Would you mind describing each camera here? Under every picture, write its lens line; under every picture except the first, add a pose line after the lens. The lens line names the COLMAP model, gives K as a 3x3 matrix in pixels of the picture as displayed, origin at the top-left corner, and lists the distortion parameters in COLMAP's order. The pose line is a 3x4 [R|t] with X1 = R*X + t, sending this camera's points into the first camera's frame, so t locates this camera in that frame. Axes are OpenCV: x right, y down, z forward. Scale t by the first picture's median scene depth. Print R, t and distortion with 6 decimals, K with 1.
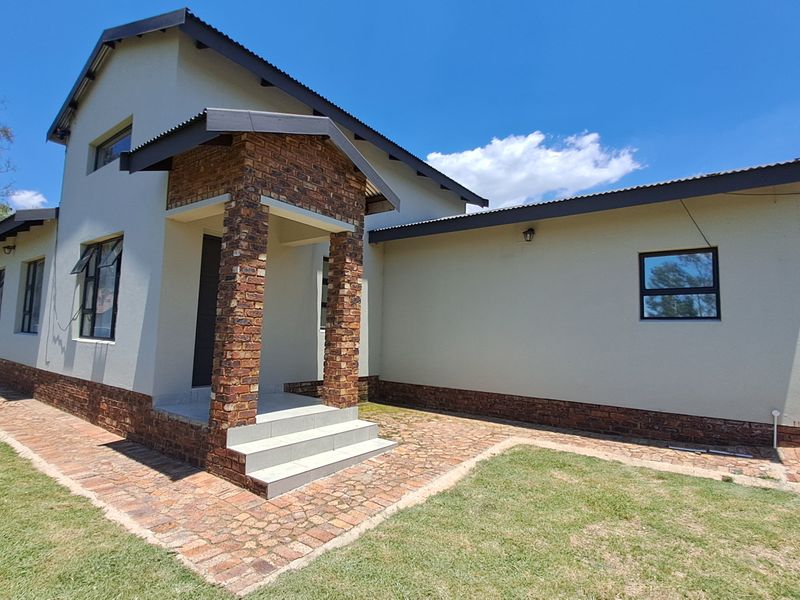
lens RADIAL K [[427.5, 0, 399.3], [0, 427.5, 298.3], [0, 0, 1]] dist [-0.000031, -0.001886]
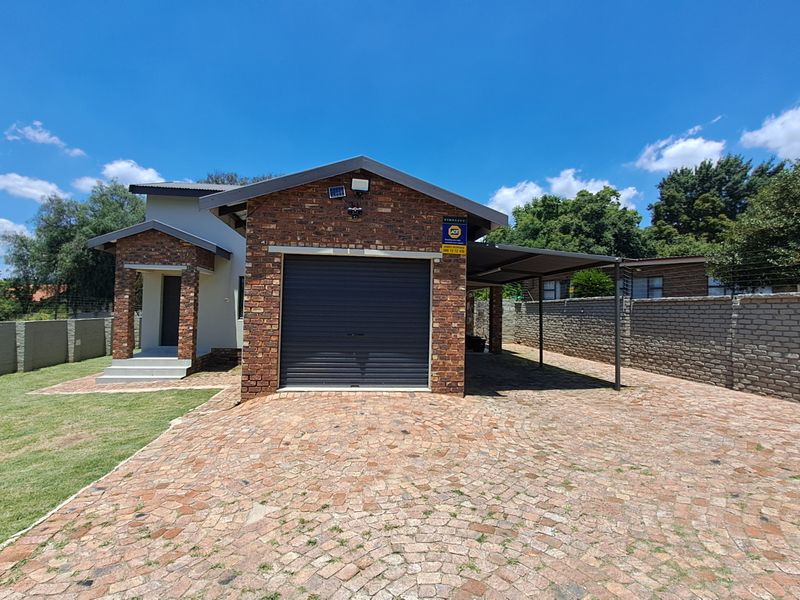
lens RADIAL K [[427.5, 0, 401.6], [0, 427.5, 299.4], [0, 0, 1]] dist [-0.000031, -0.001886]
pose [[0.685994, -0.038768, -0.726574, 2.029481], [0.064586, 0.997882, 0.007734, 0.029483], [0.724735, -0.052232, 0.687045, 0.390192]]
